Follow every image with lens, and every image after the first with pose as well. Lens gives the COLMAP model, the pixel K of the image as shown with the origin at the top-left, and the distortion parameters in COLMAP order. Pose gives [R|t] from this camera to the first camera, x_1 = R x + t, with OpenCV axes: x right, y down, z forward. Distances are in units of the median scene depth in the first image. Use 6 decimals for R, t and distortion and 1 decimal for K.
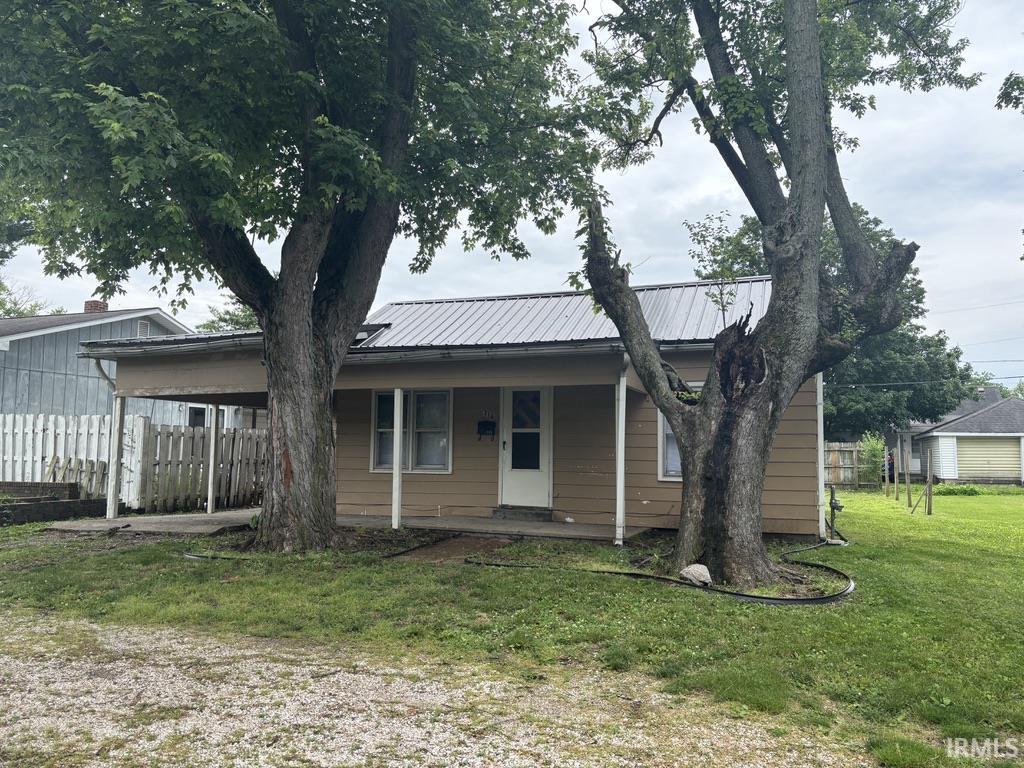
lens RADIAL K [[785.8, 0, 511.8], [0, 785.8, 385.1], [0, 0, 1]] dist [0.011224, 0.001568]
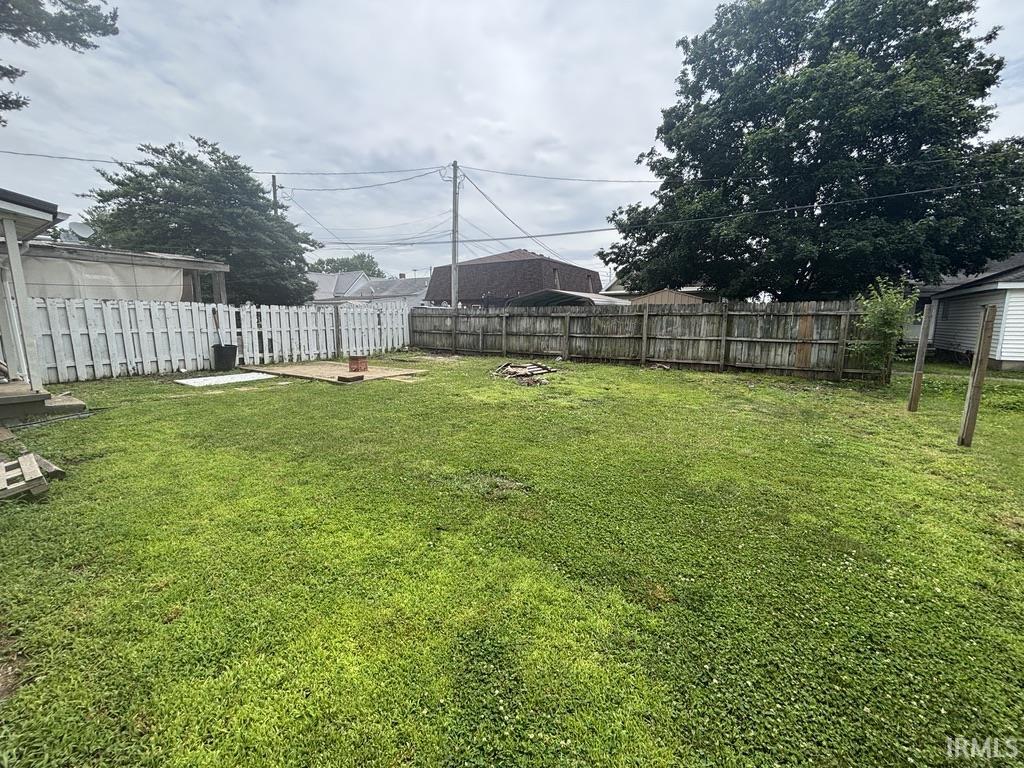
lens RADIAL K [[415.7, 0, 514.2], [0, 415.7, 385.2], [0, 0, 1]] dist [0.003916, -0.000922]
pose [[0.973220, 0.032540, -0.227562, 0.245869], [0.022956, 0.971225, 0.237056, 0.050426], [0.228728, -0.235932, 0.944468, 0.585274]]
